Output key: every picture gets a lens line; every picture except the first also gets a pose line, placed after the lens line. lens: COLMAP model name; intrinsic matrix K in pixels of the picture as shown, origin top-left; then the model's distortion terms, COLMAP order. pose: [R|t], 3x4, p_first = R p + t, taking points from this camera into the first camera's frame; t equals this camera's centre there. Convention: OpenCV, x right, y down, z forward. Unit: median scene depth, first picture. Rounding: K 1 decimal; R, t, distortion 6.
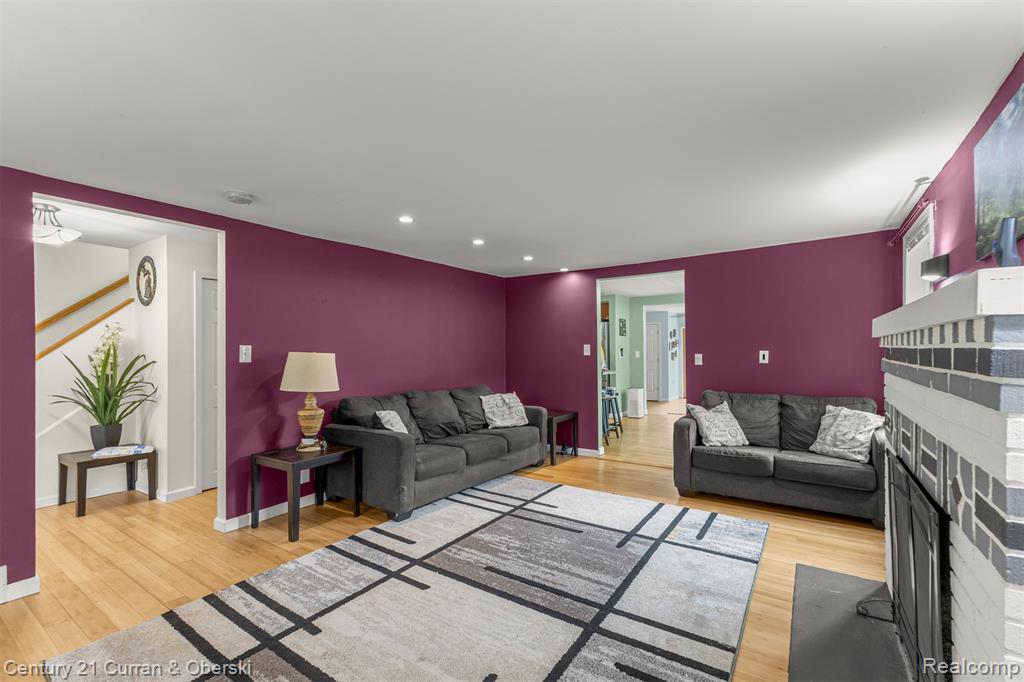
lens RADIAL K [[443.3, 0, 513.4], [0, 443.3, 347.4], [0, 0, 1]] dist [0.008925, -0.001466]
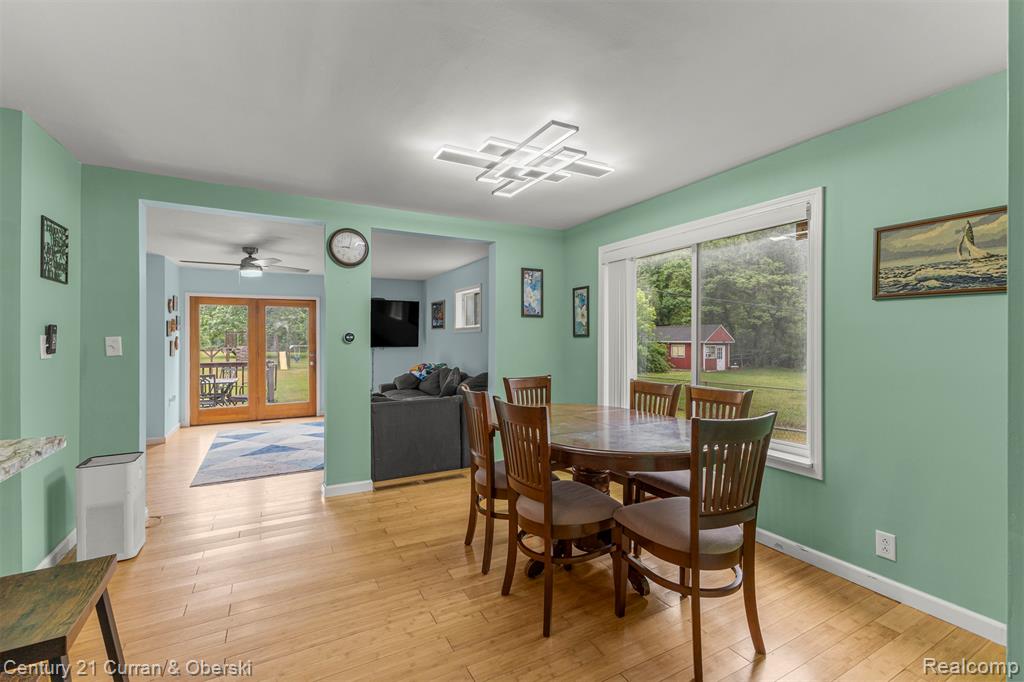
lens RADIAL K [[443.3, 0, 508.5], [0, 443.3, 342.9], [0, 0, 1]] dist [0.008925, -0.001466]
pose [[0.464729, 0.002896, 0.885448, 0.345926], [-0.015505, 0.999868, 0.004867, 0.021434], [-0.885317, -0.015991, 0.464712, 1.640711]]
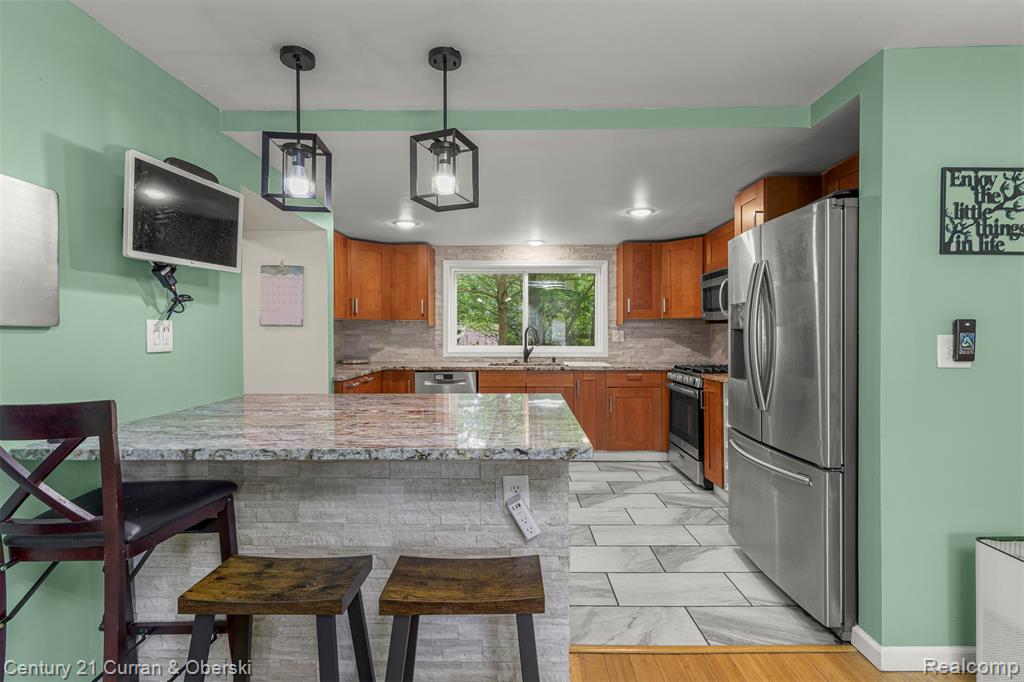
lens RADIAL K [[486.5, 0, 514.0], [0, 486.5, 338.1], [0, 0, 1]] dist [-0.000121, 0.001140]
pose [[0.547373, 0.019416, -0.836663, 0.850882], [0.004914, 0.999639, 0.026413, 0.010266], [0.836874, -0.018569, 0.547080, 1.933468]]
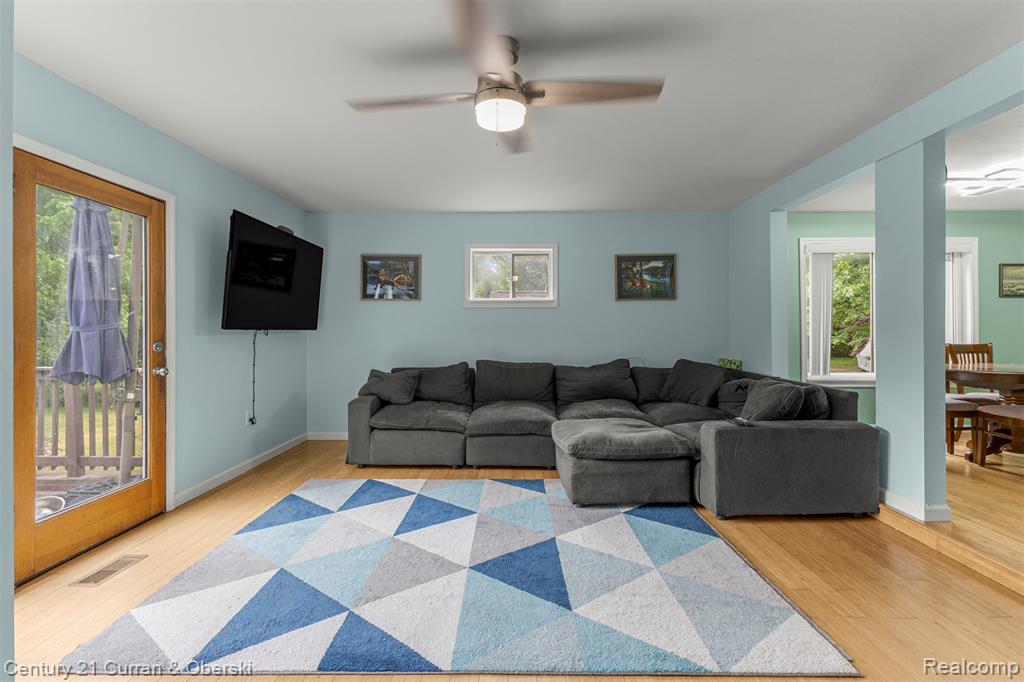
lens RADIAL K [[443.3, 0, 505.0], [0, 443.3, 331.4], [0, 0, 1]] dist [0.008925, -0.001466]
pose [[-0.539908, 0.014307, 0.841602, 0.863360], [-0.003287, 0.999812, -0.019105, 0.095810], [-0.841718, -0.013082, -0.539760, 3.627858]]
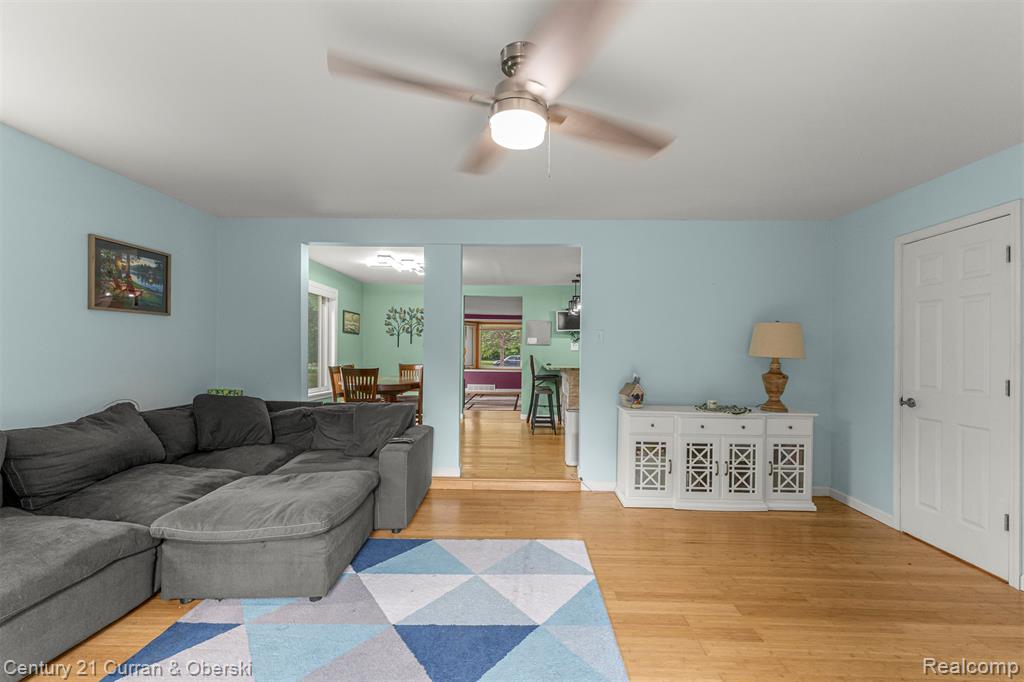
lens RADIAL K [[443.3, 0, 517.3], [0, 443.3, 351.6], [0, 0, 1]] dist [0.008925, -0.001466]
pose [[-0.840188, 0.000001, -0.542296, 1.686129], [0.003405, 0.999980, -0.005274, 0.057984], [0.542285, -0.006278, -0.840171, 3.759191]]
